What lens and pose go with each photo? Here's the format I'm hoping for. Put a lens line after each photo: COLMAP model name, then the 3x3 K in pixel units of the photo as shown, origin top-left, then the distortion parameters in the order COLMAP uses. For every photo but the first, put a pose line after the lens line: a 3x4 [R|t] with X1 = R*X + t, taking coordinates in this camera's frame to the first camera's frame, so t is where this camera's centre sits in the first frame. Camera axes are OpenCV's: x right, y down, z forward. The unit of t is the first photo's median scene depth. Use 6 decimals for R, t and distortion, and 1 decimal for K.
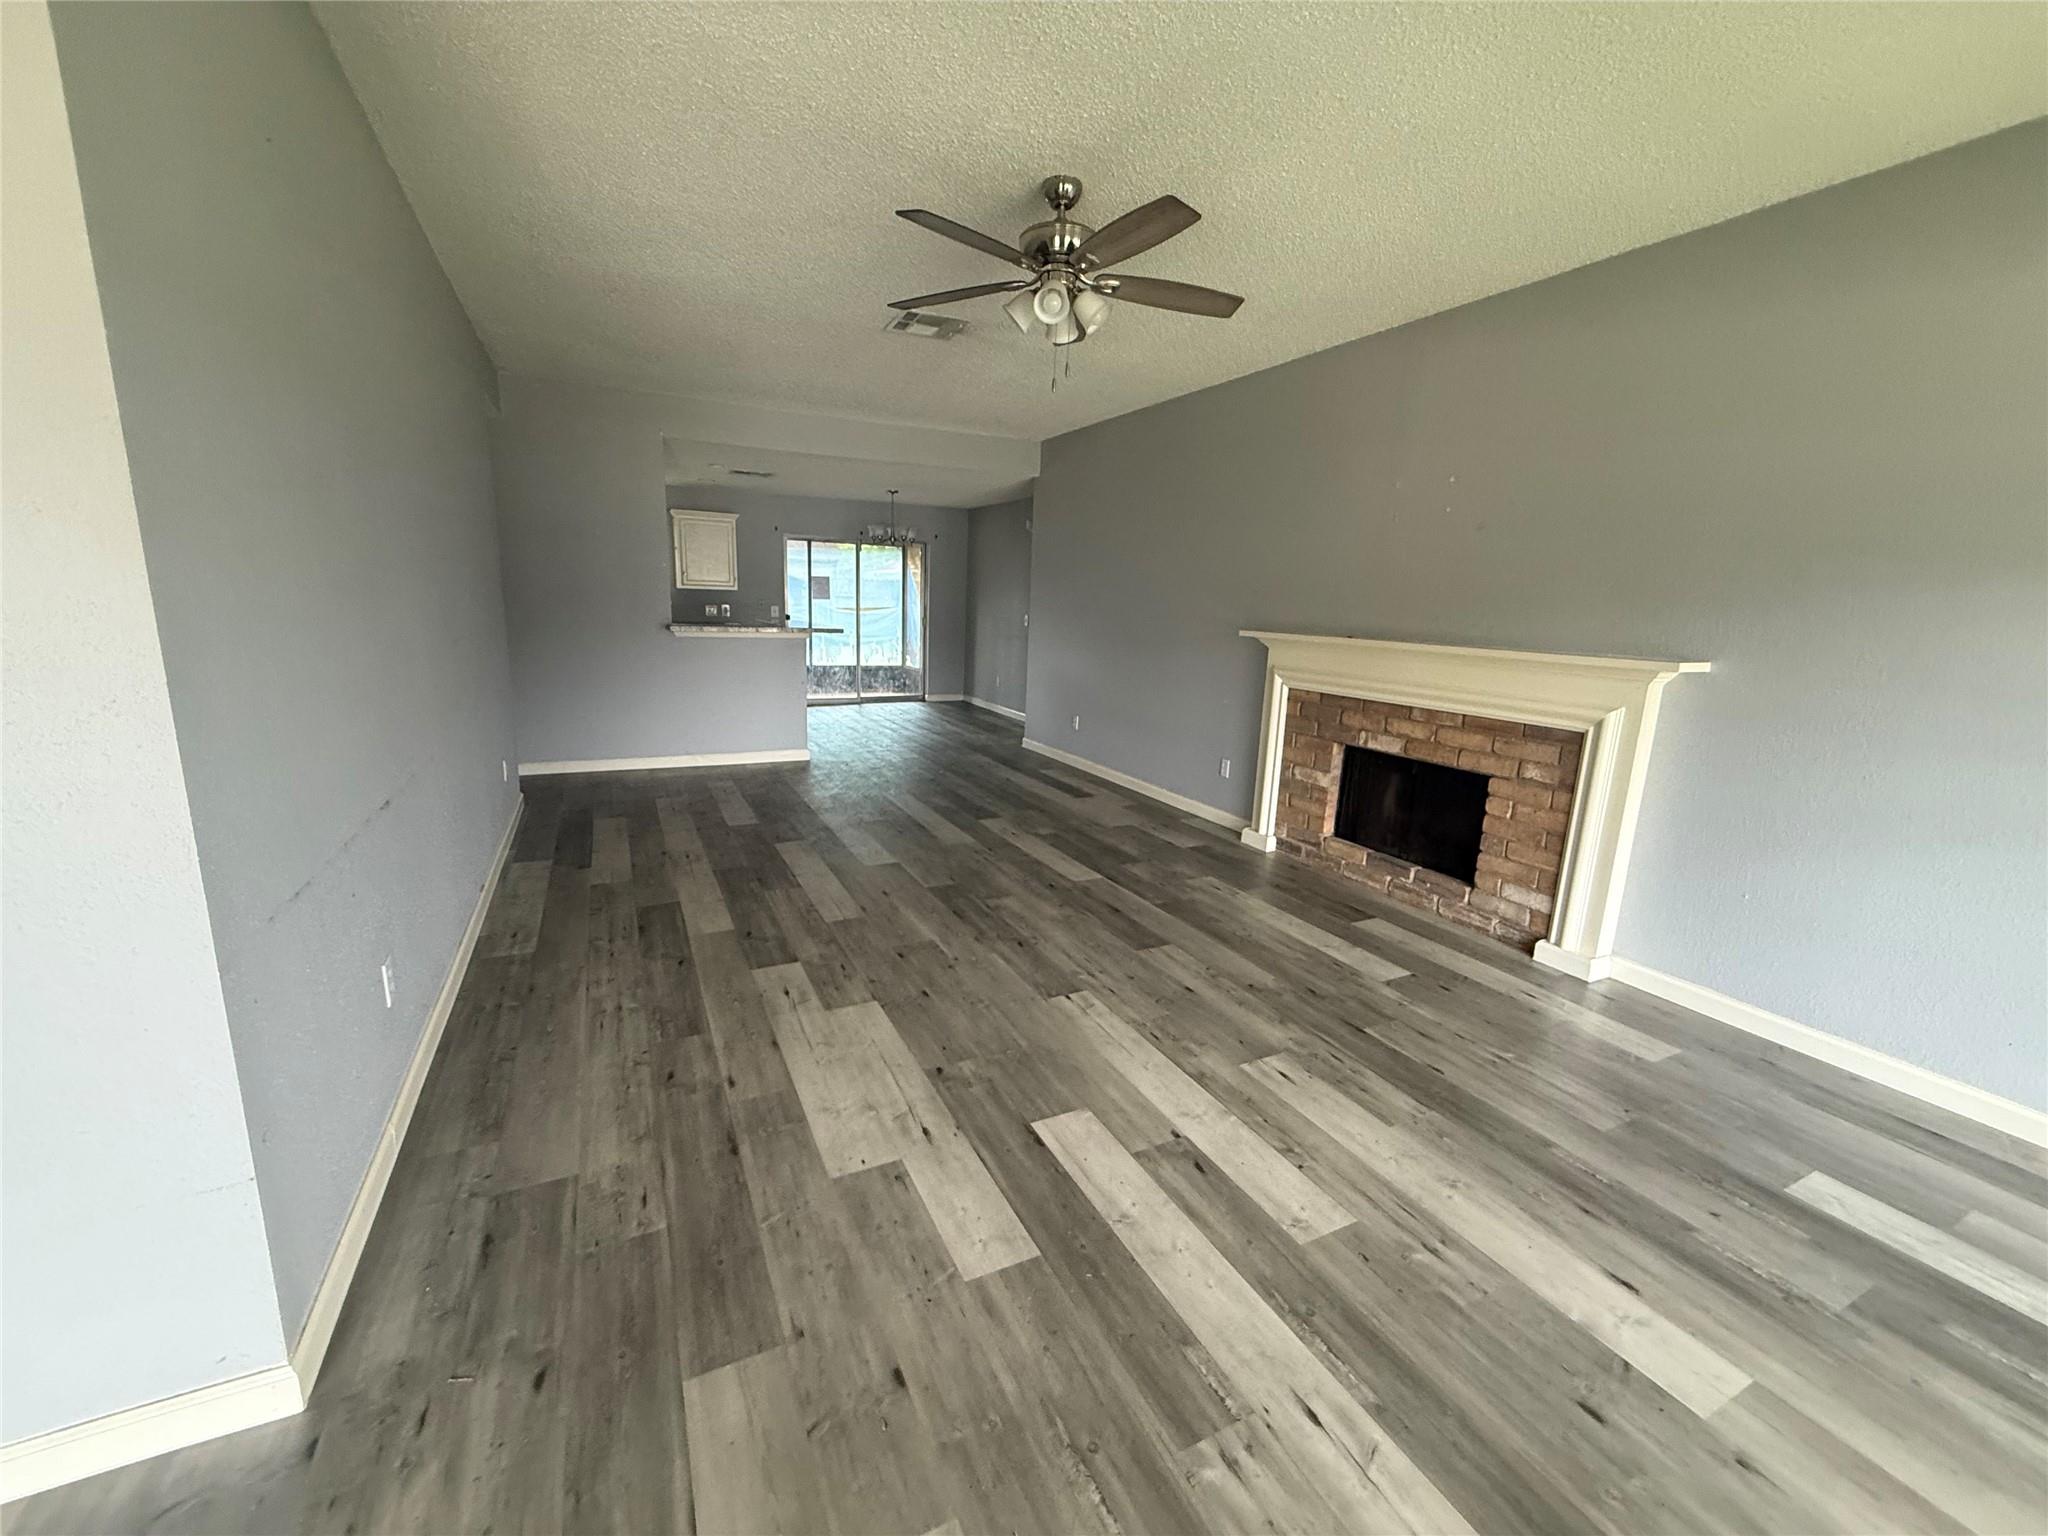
lens RADIAL K [[813.8, 0, 1021.6], [0, 813.8, 769.4], [0, 0, 1]] dist [-0.001302, -0.000441]
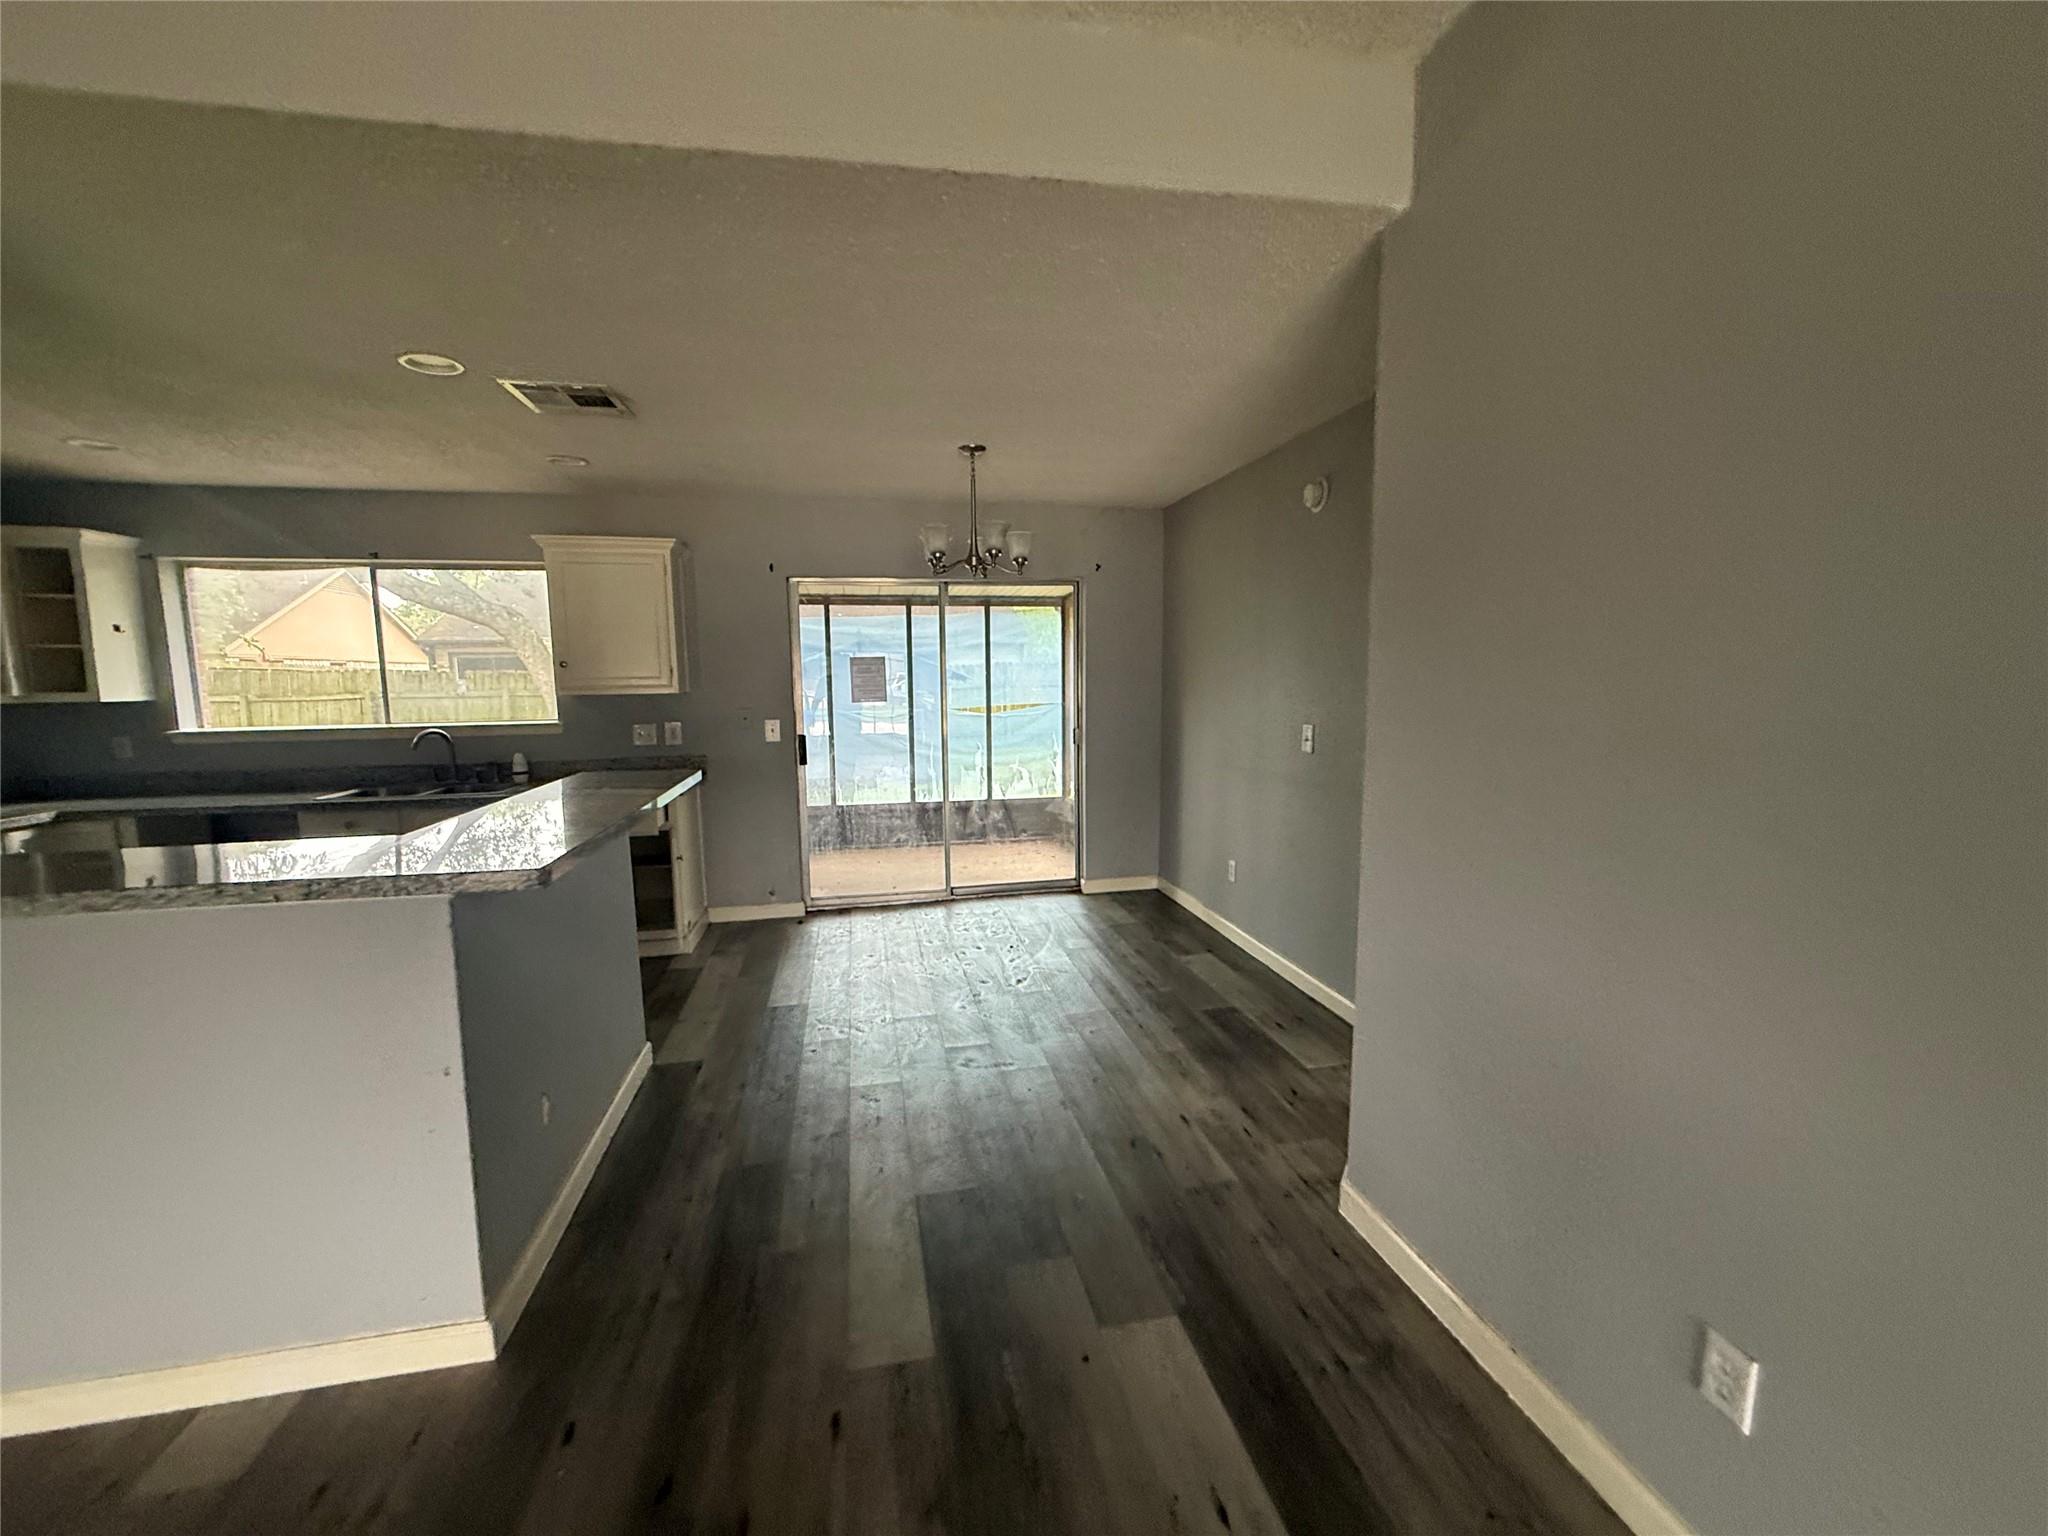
lens RADIAL K [[813.8, 0, 1021.6], [0, 813.8, 769.4], [0, 0, 1]] dist [-0.001302, -0.000441]
pose [[0.965513, -0.016396, -0.259839, -0.022141], [-0.008824, 0.995381, -0.095600, -0.110898], [0.260207, 0.094596, 0.960908, 0.501756]]
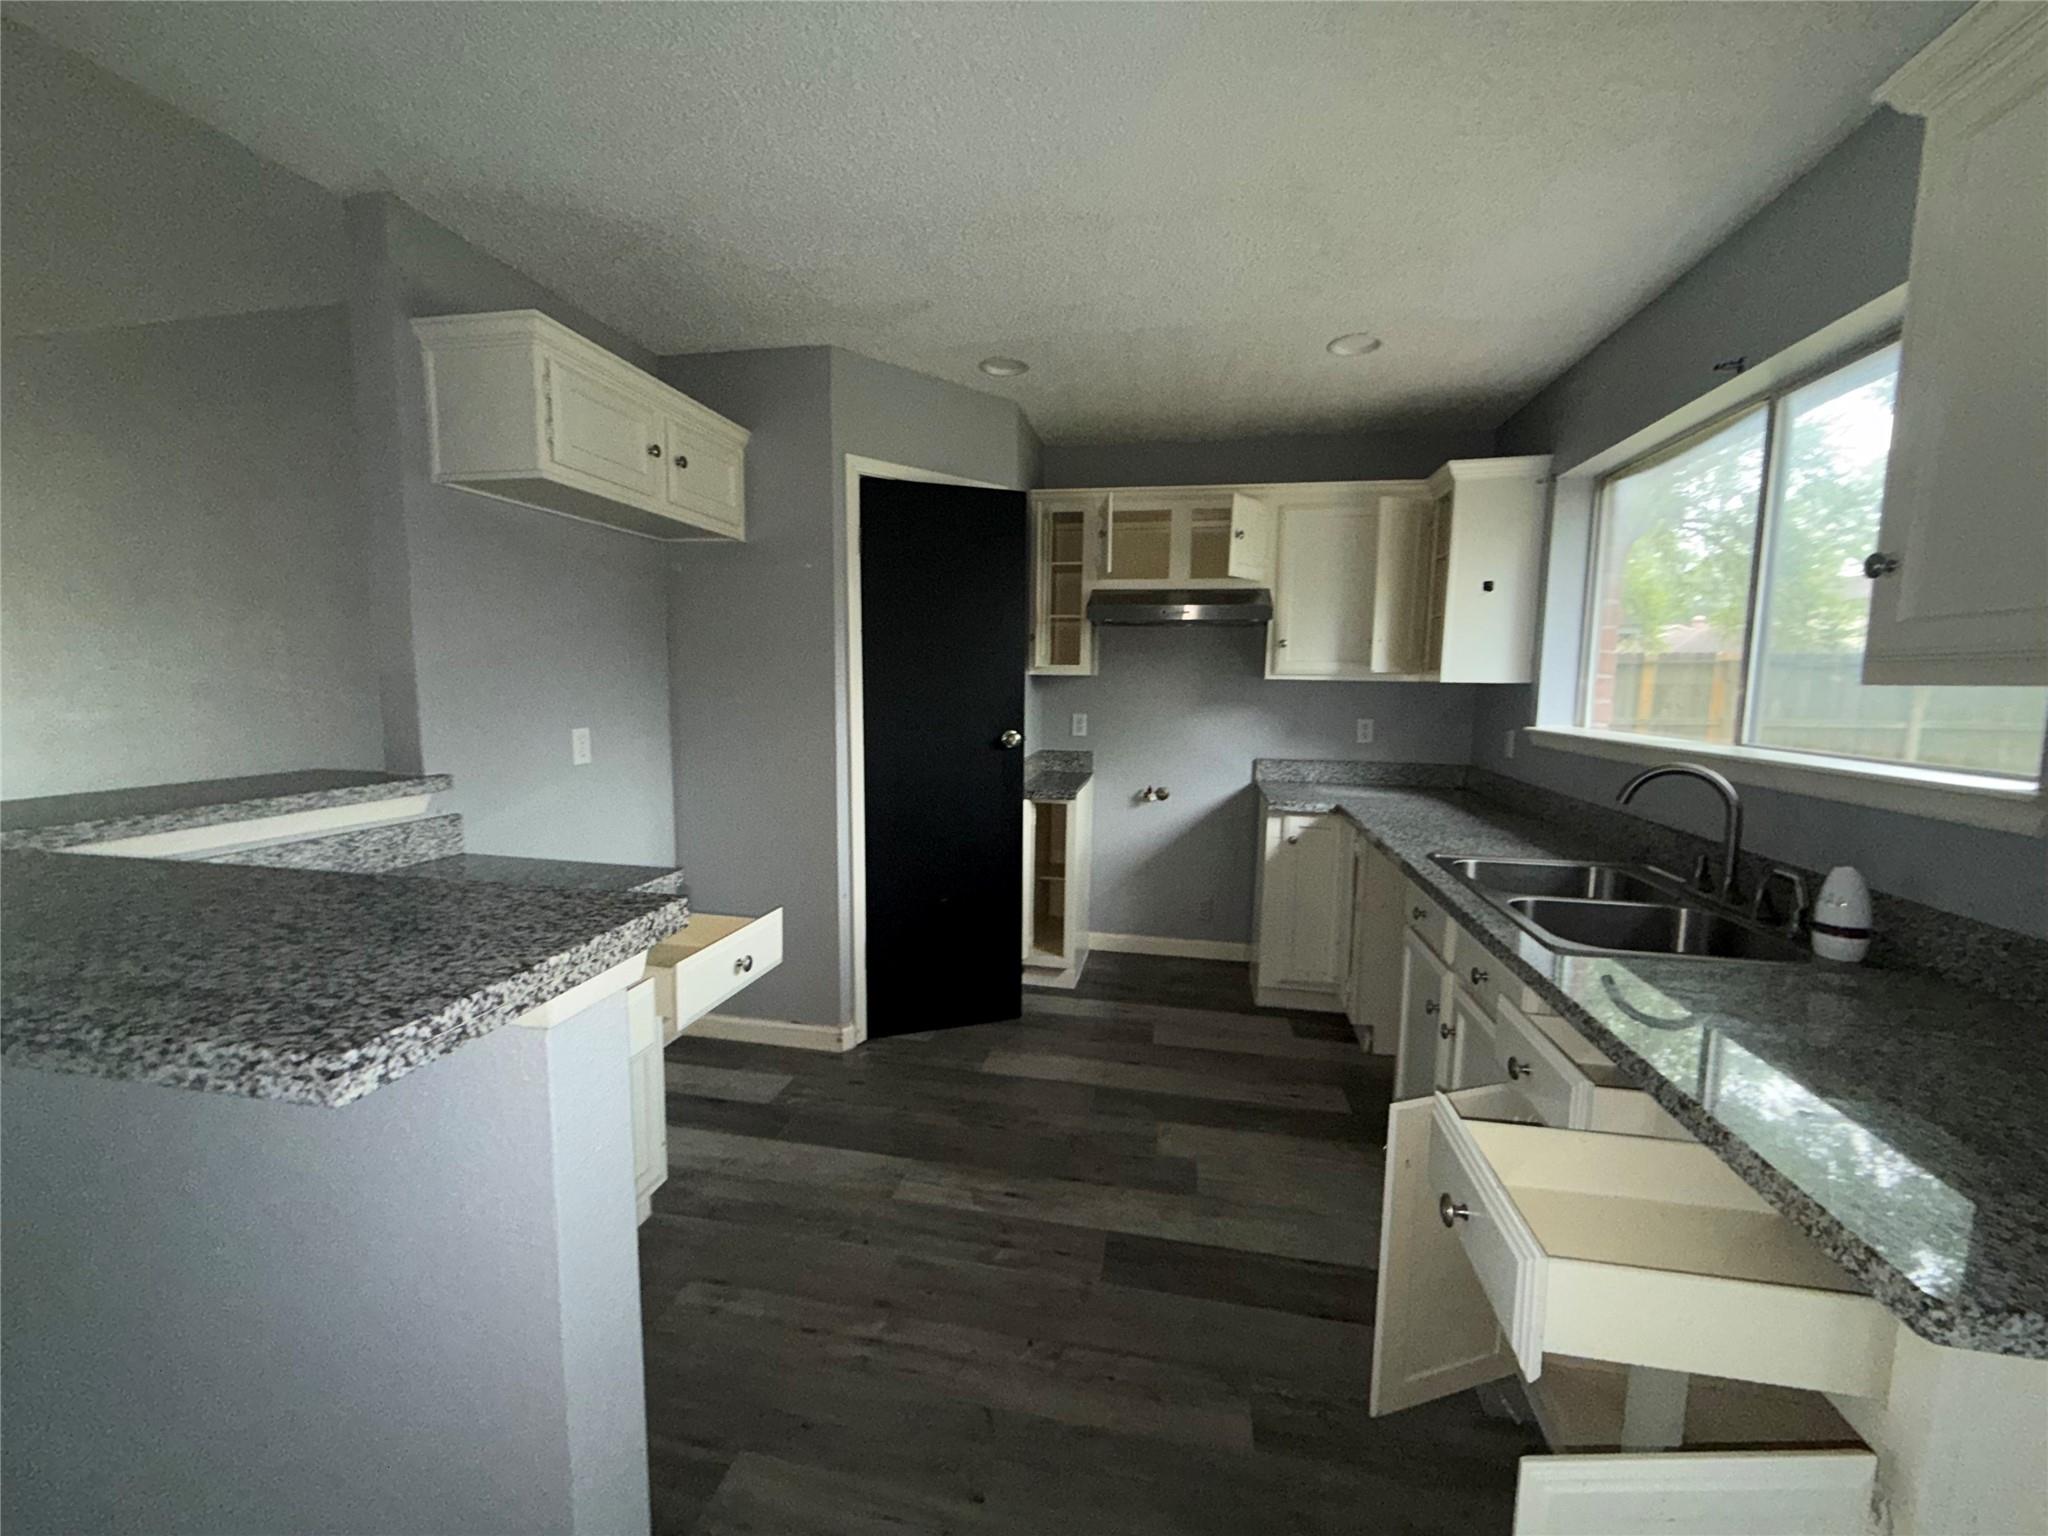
lens RADIAL K [[813.8, 0, 1021.6], [0, 813.8, 769.4], [0, 0, 1]] dist [-0.001302, -0.000441]
pose [[-0.619307, 0.045997, -0.783801, -0.191918], [-0.194002, 0.958364, 0.209529, -0.173509], [0.760804, 0.281822, -0.584597, 0.803309]]
